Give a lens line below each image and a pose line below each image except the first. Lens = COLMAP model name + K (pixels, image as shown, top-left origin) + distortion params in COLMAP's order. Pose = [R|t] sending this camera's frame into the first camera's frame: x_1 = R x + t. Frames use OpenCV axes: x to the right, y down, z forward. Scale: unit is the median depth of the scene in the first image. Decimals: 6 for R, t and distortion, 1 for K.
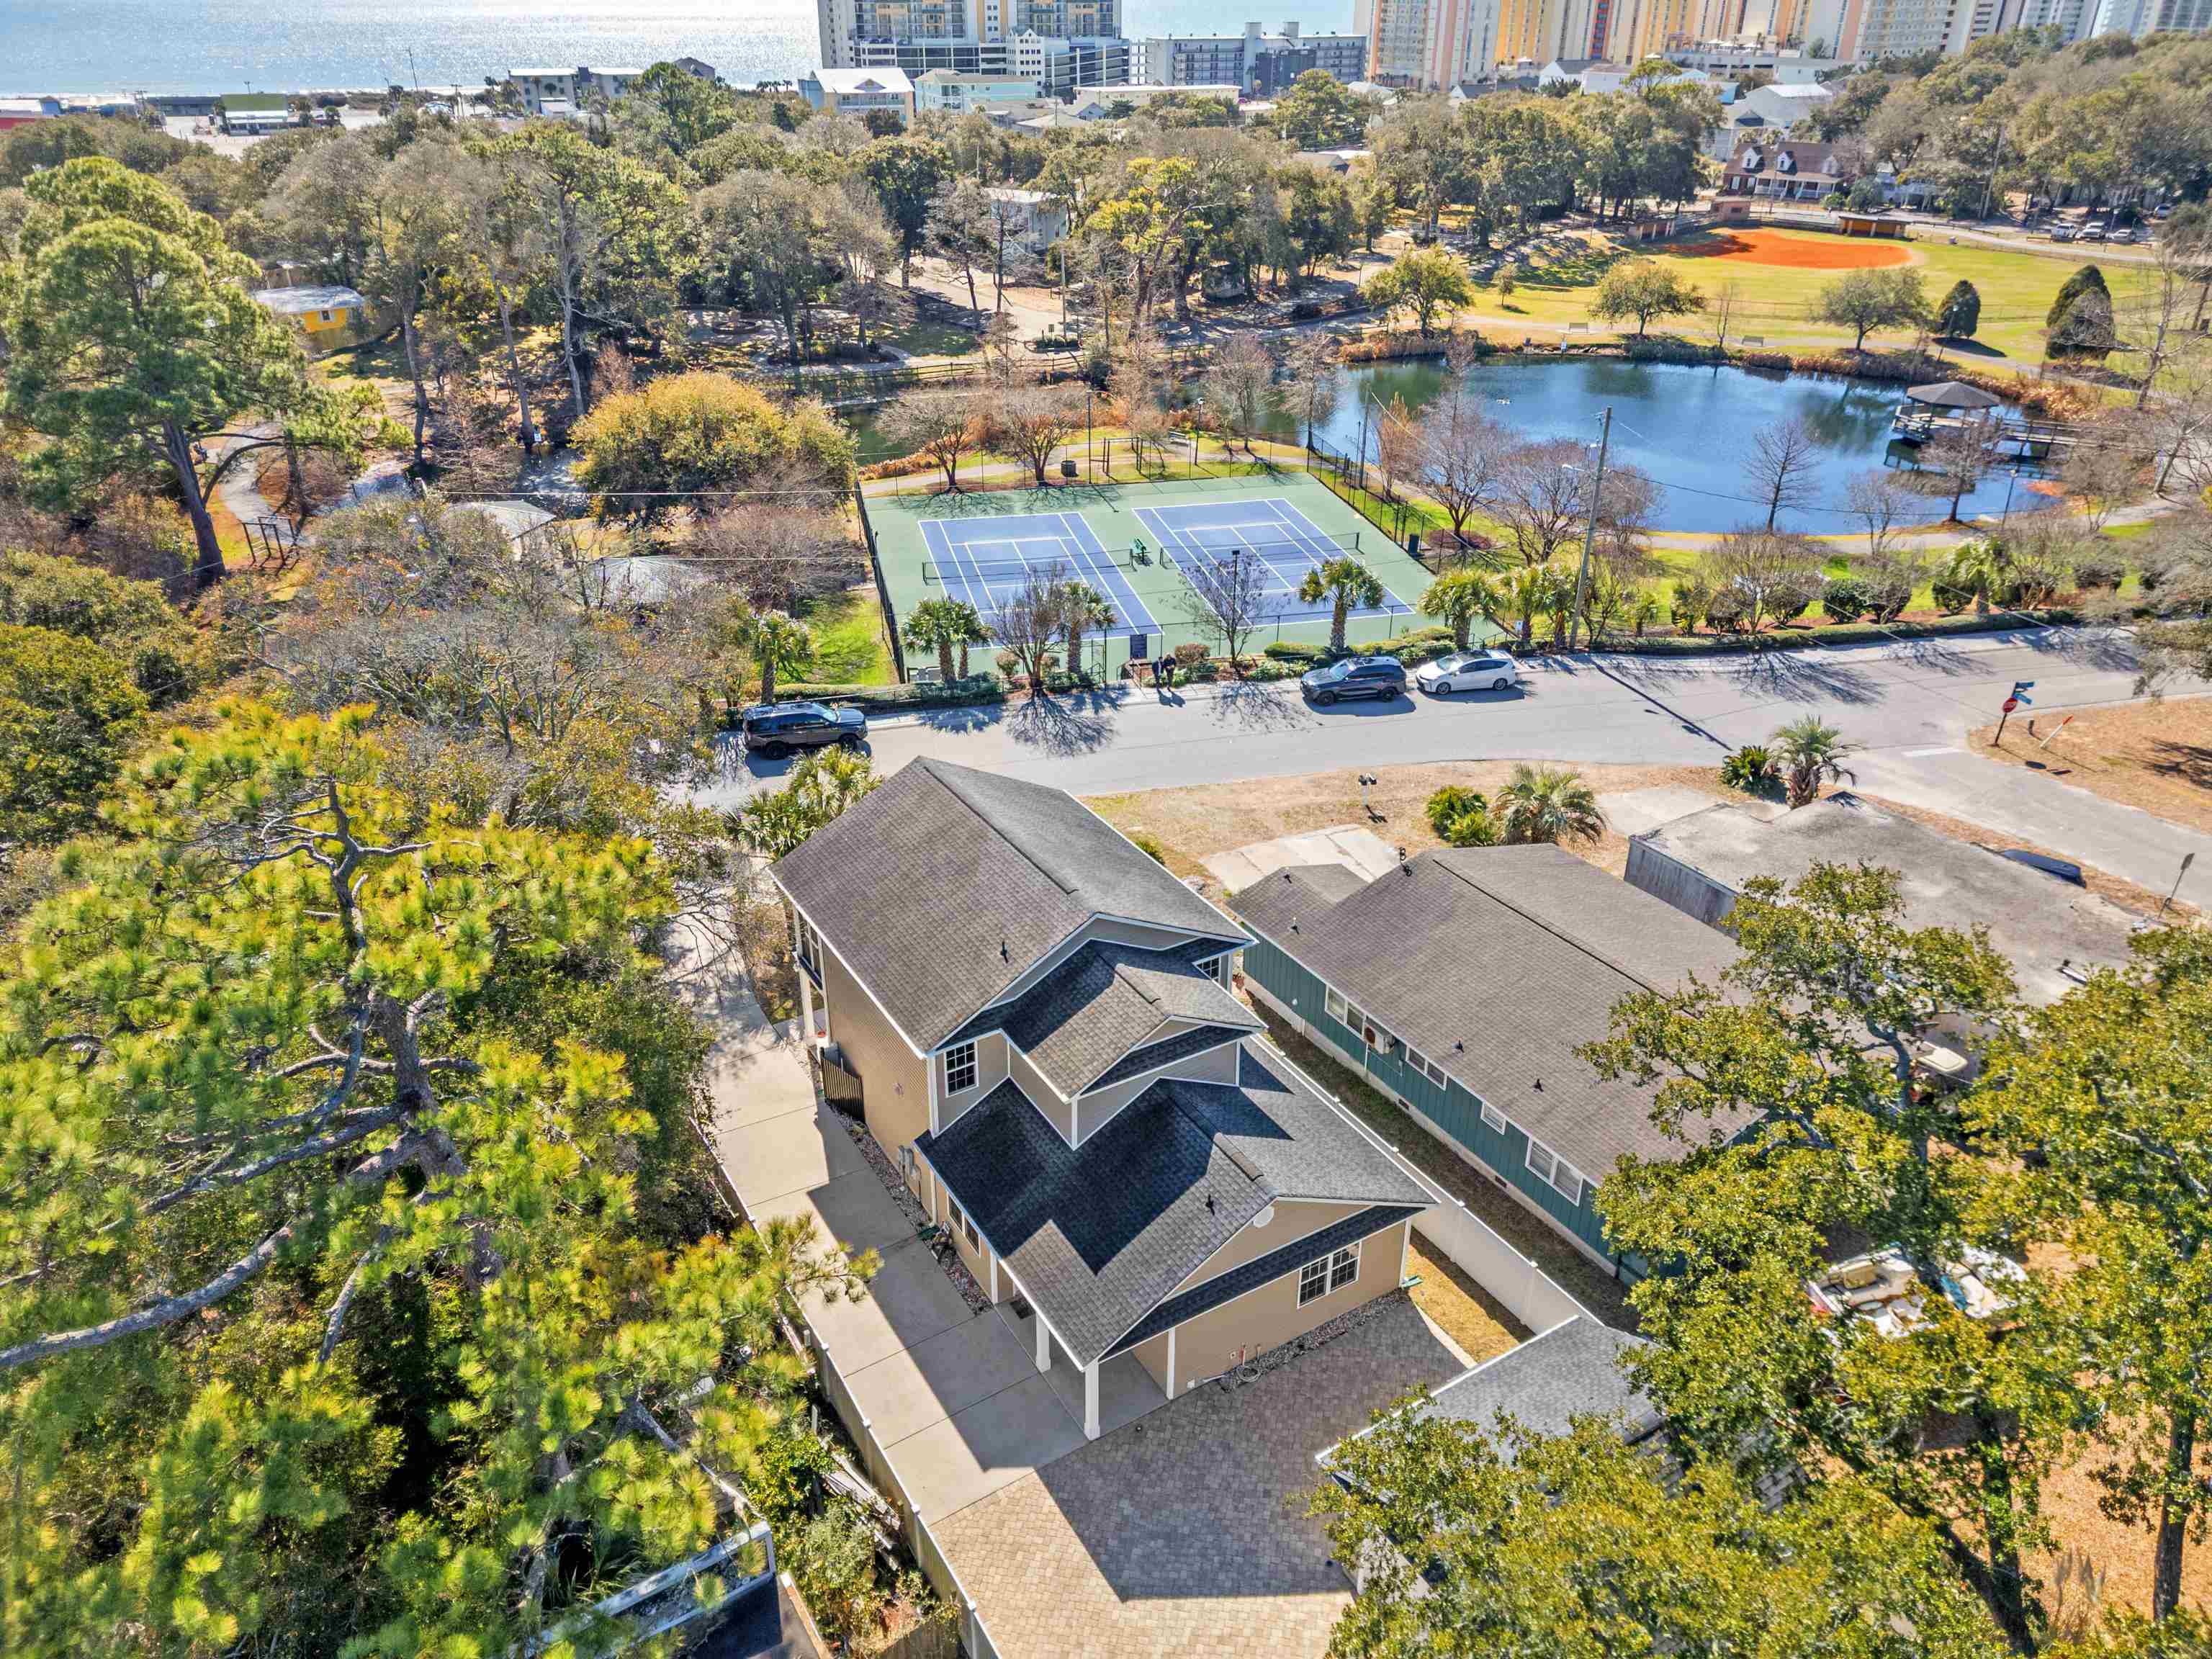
lens RADIAL K [[1540.0, 0, 1103.1], [0, 1540.0, 826.6], [0, 0, 1]] dist [0.089502, -0.091048]
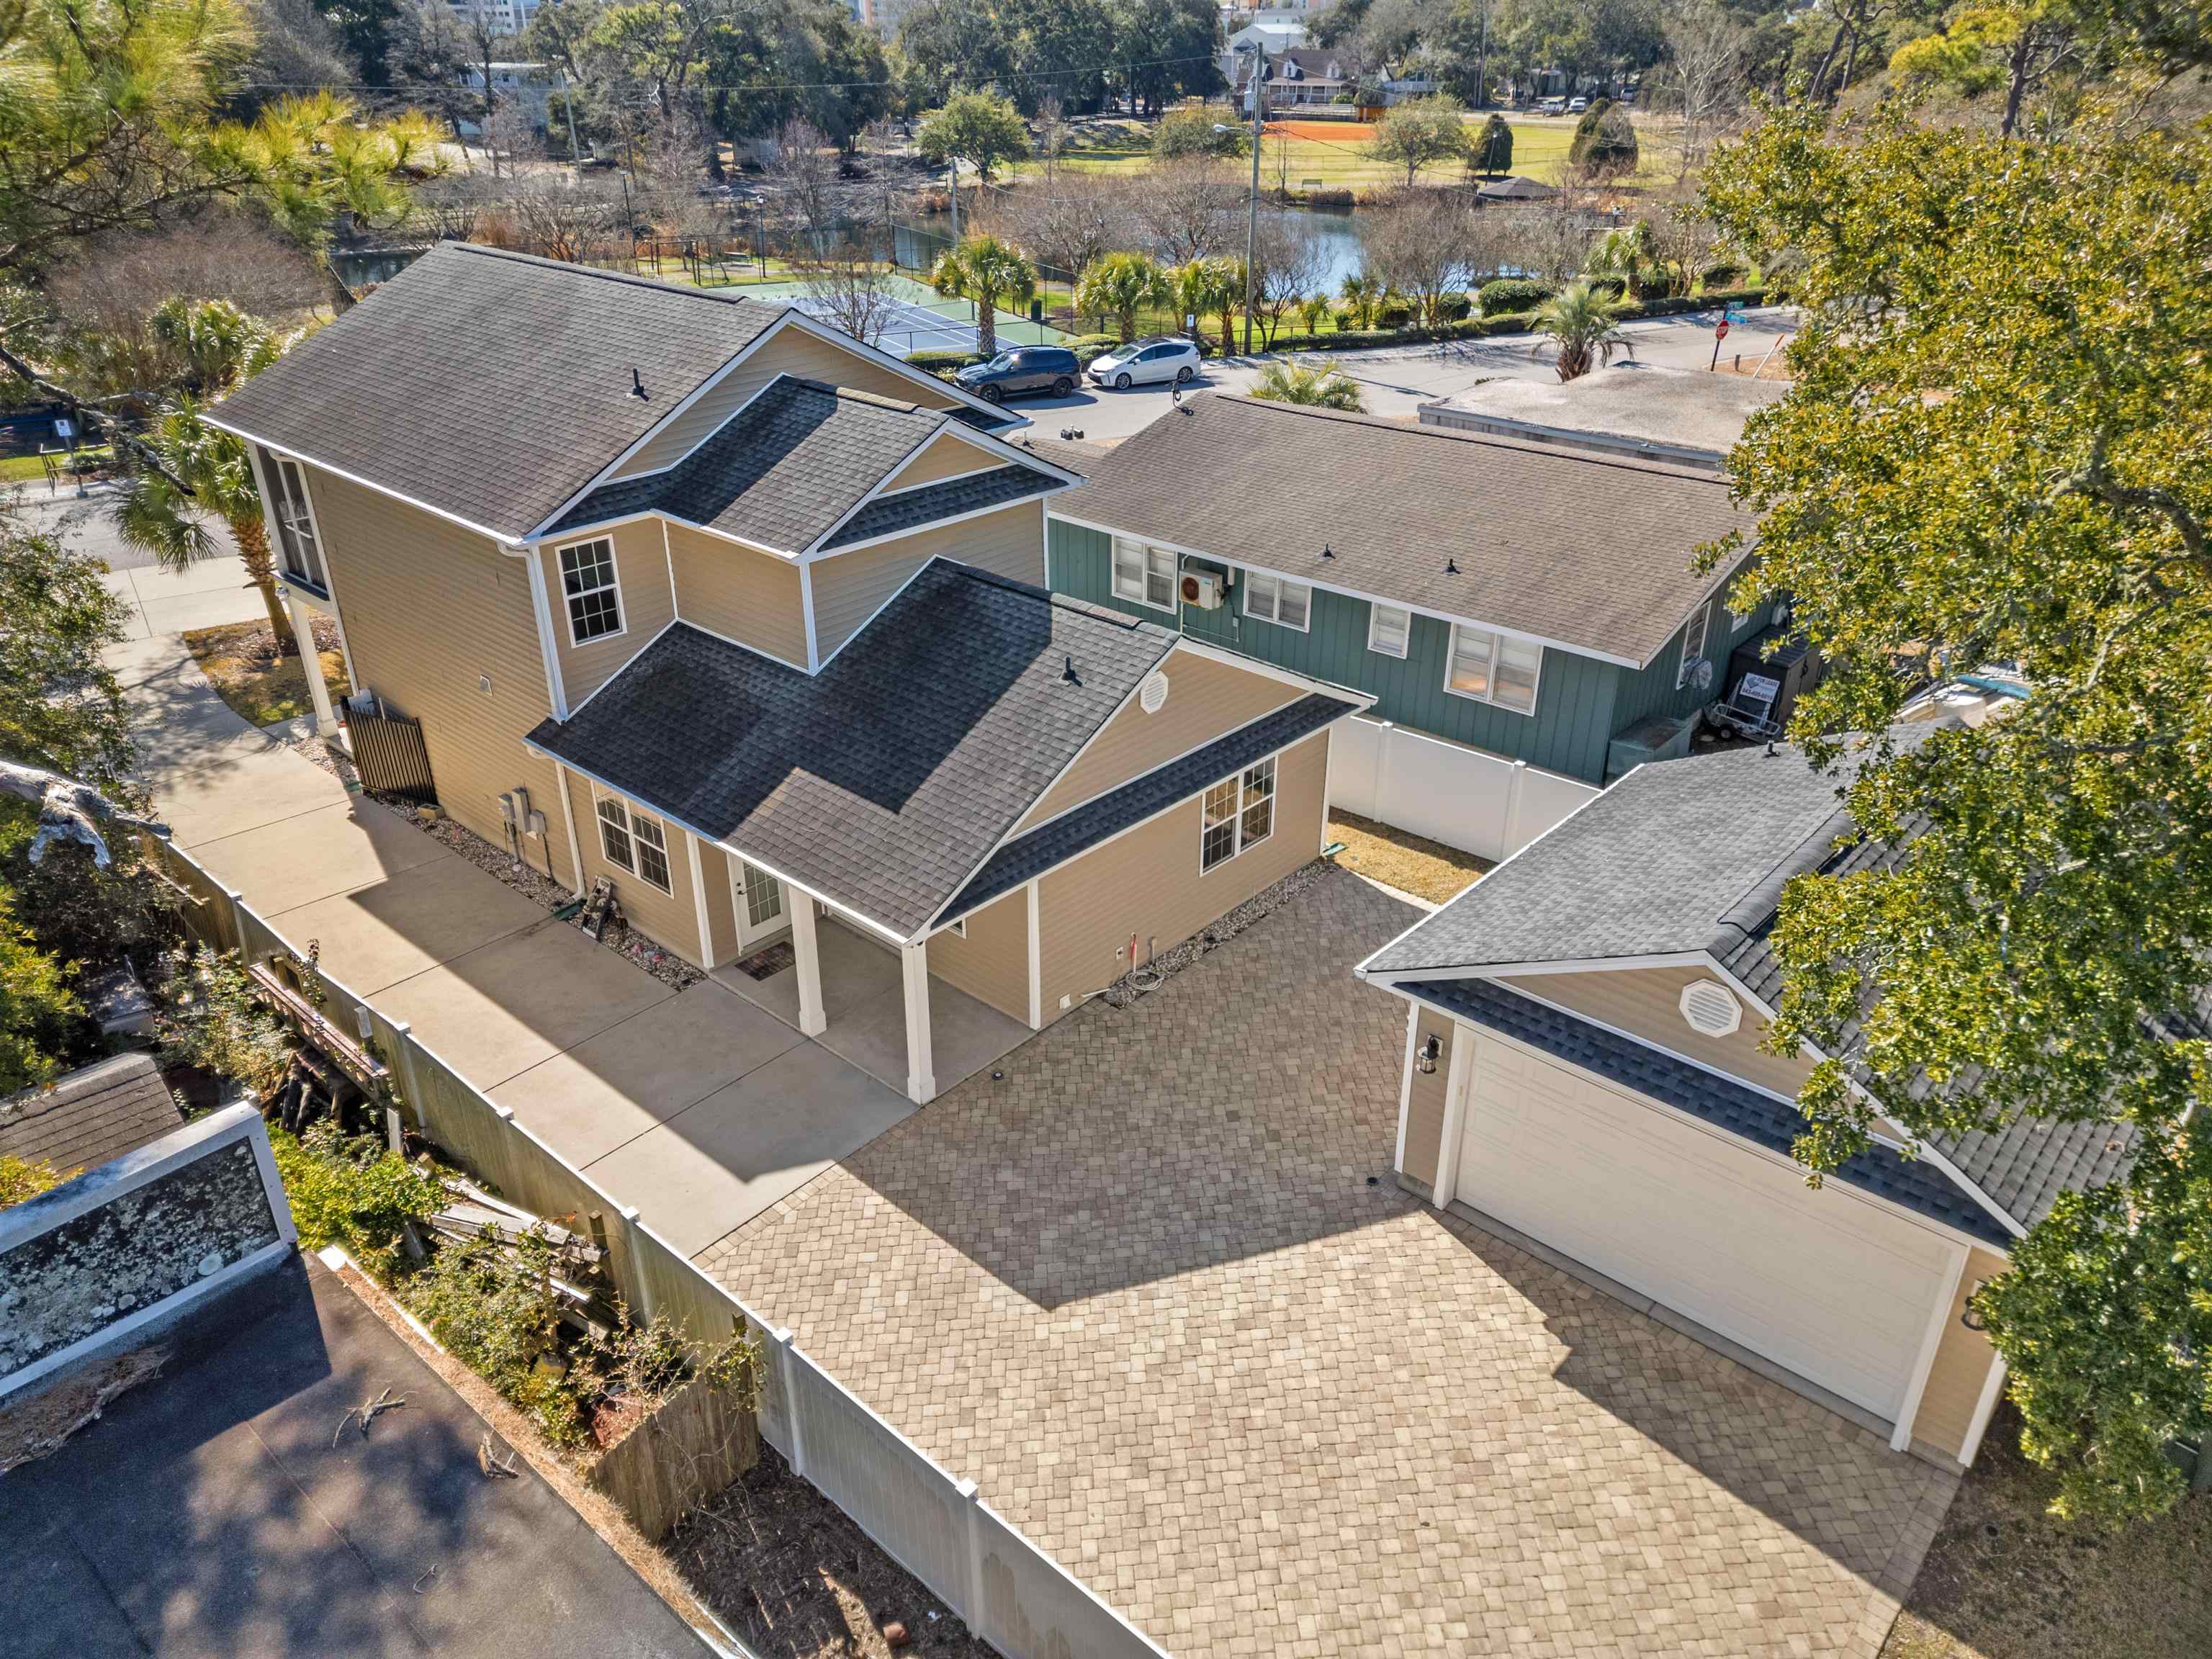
lens RADIAL K [[1540.0, 0, 1103.1], [0, 1540.0, 826.6], [0, 0, 1]] dist [0.089502, -0.091048]
pose [[0.957546, -0.135127, 0.254650, -0.035135], [0.137413, 0.990474, 0.008875, 0.136449], [-0.253423, 0.026494, 0.966993, 0.195312]]
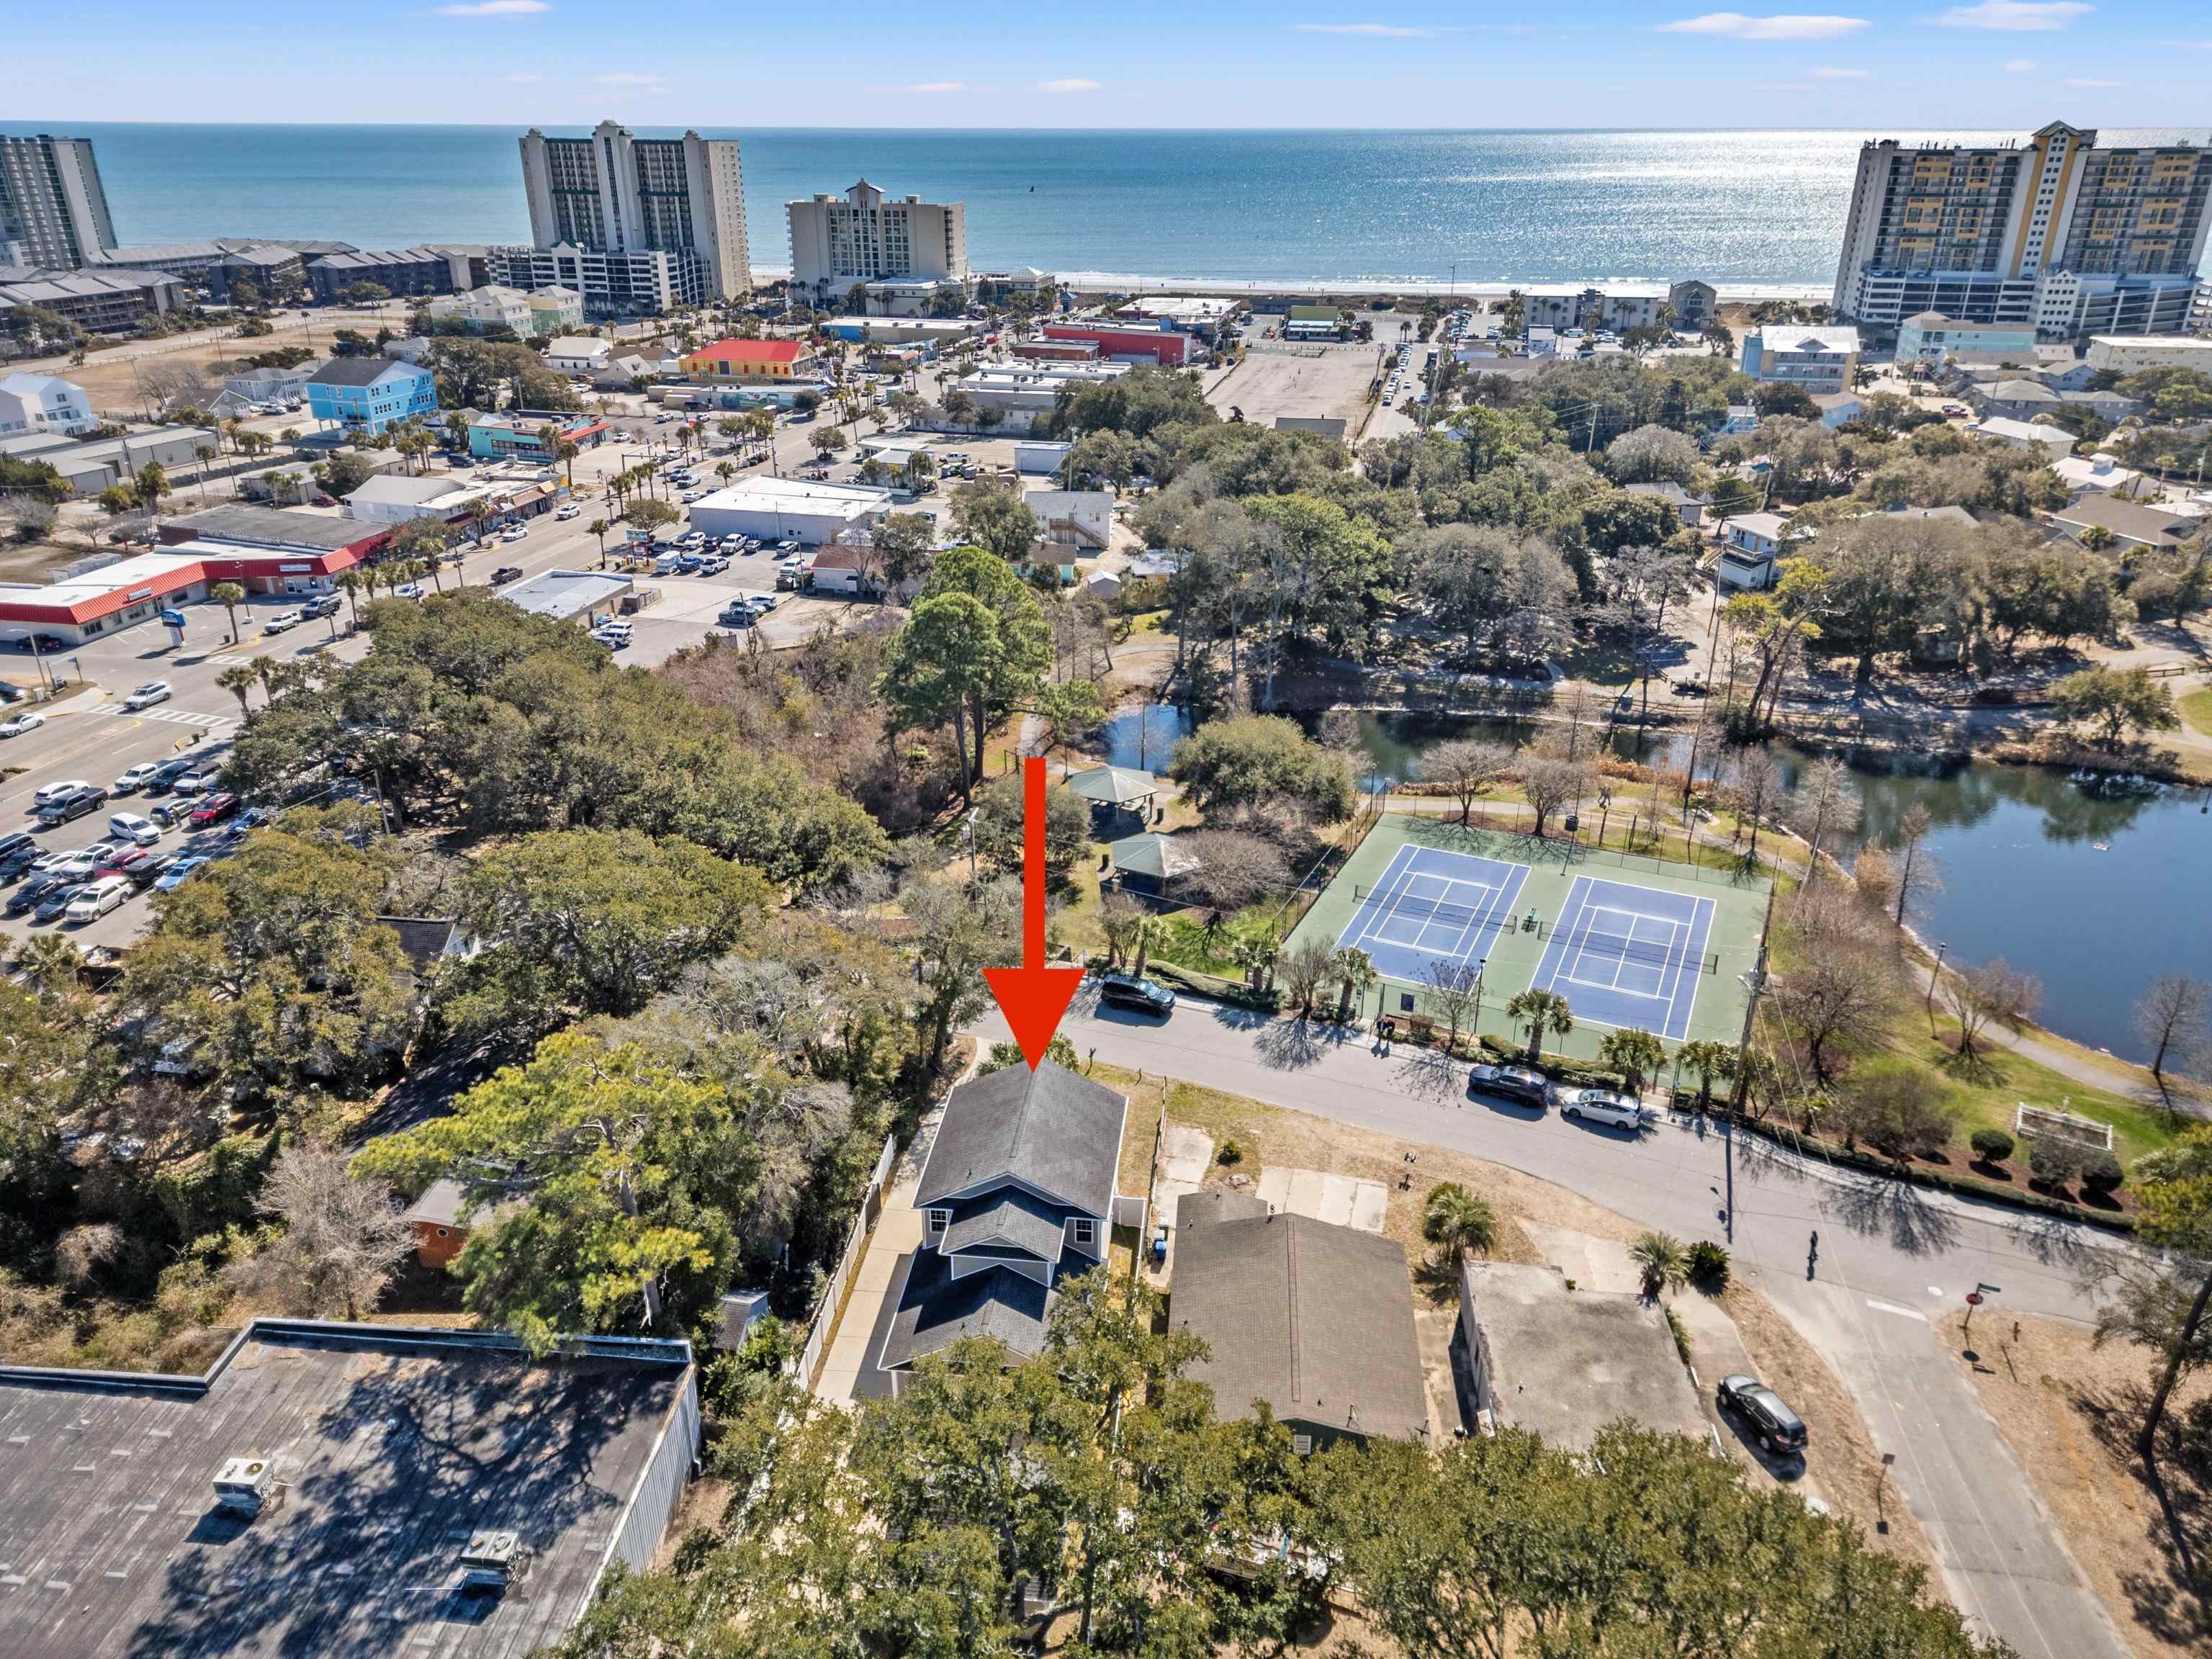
lens RADIAL K [[1540.0, 0, 1103.1], [0, 1540.0, 826.6], [0, 0, 1]] dist [0.089502, -0.091048]
pose [[0.798551, 0.248935, -0.548039, 0.550693], [-0.285263, 0.958249, 0.019605, -0.227756], [0.530038, 0.140679, 0.836223, -0.342993]]
